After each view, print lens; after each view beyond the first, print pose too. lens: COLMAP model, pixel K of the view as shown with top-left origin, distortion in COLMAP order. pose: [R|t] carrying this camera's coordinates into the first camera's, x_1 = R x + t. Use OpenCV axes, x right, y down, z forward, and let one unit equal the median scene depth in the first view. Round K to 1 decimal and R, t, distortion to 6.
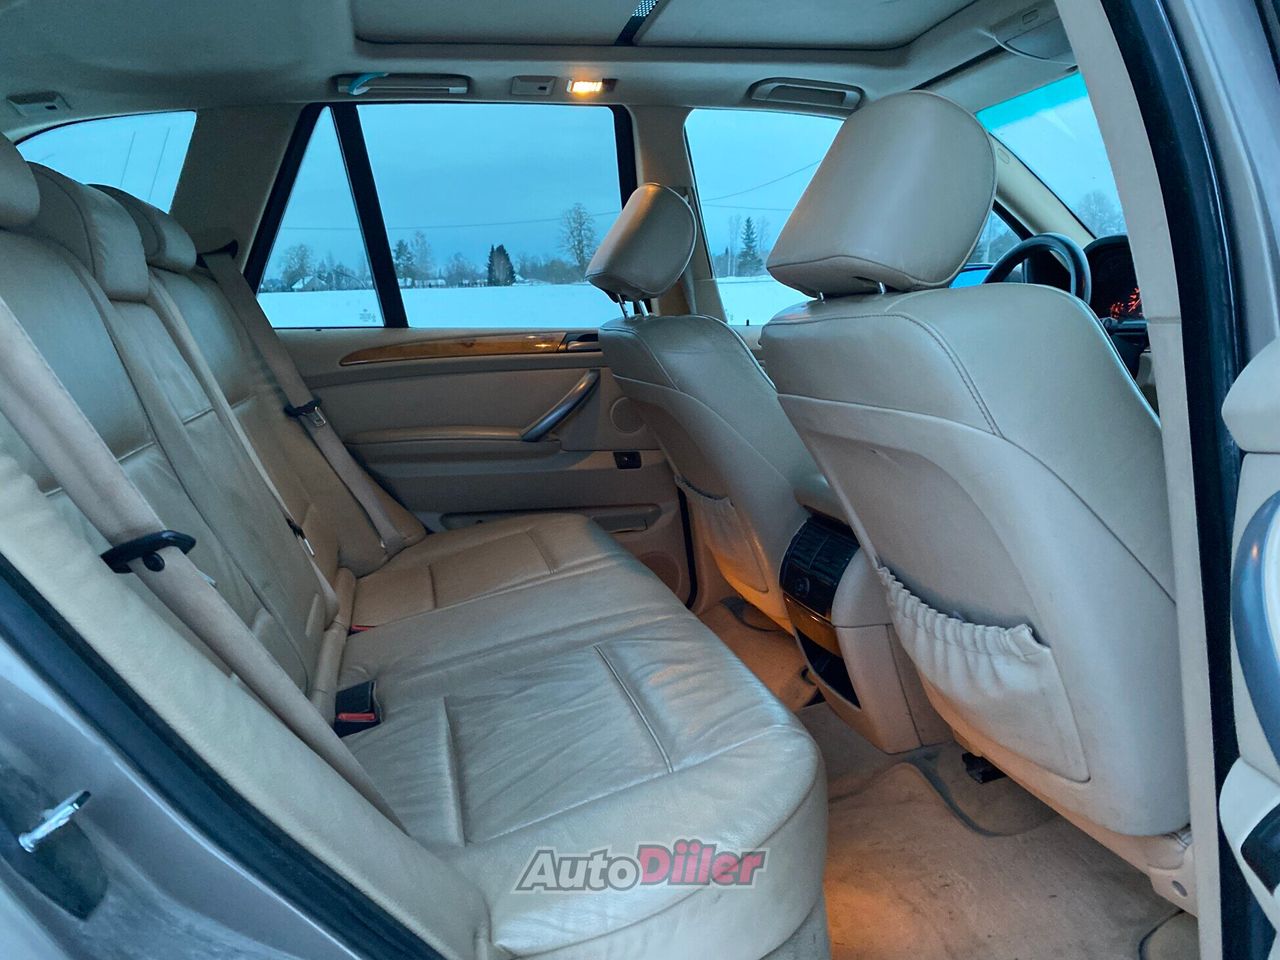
lens RADIAL K [[984.4, 0, 640.3], [0, 984.4, 486.2], [0, 0, 1]] dist [0.021149, -0.017557]
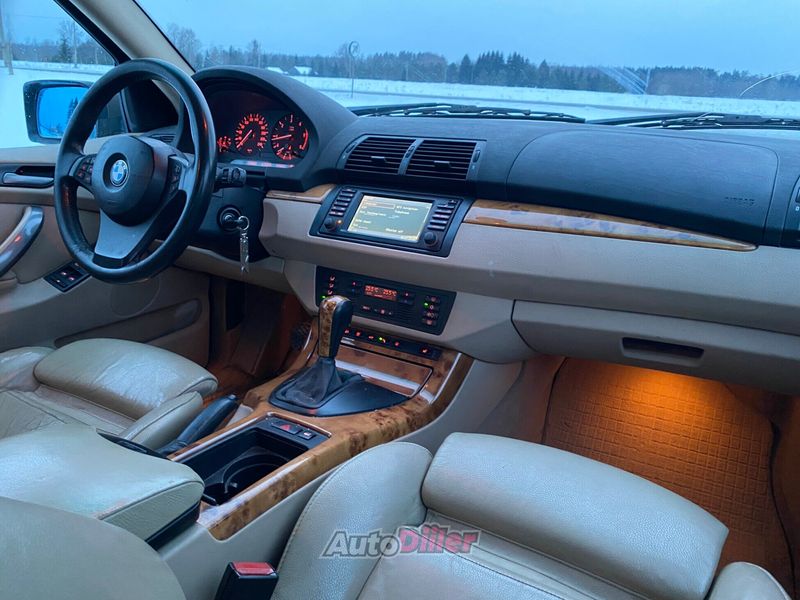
lens RADIAL K [[615.3, 0, 399.9], [0, 615.3, 295.9], [0, 0, 1]] dist [0.021149, -0.017557]
pose [[0.703487, -0.170018, 0.690073, 0.152621], [0.074876, 0.983291, 0.165928, -0.121433], [-0.706753, -0.065058, 0.704463, 0.435571]]
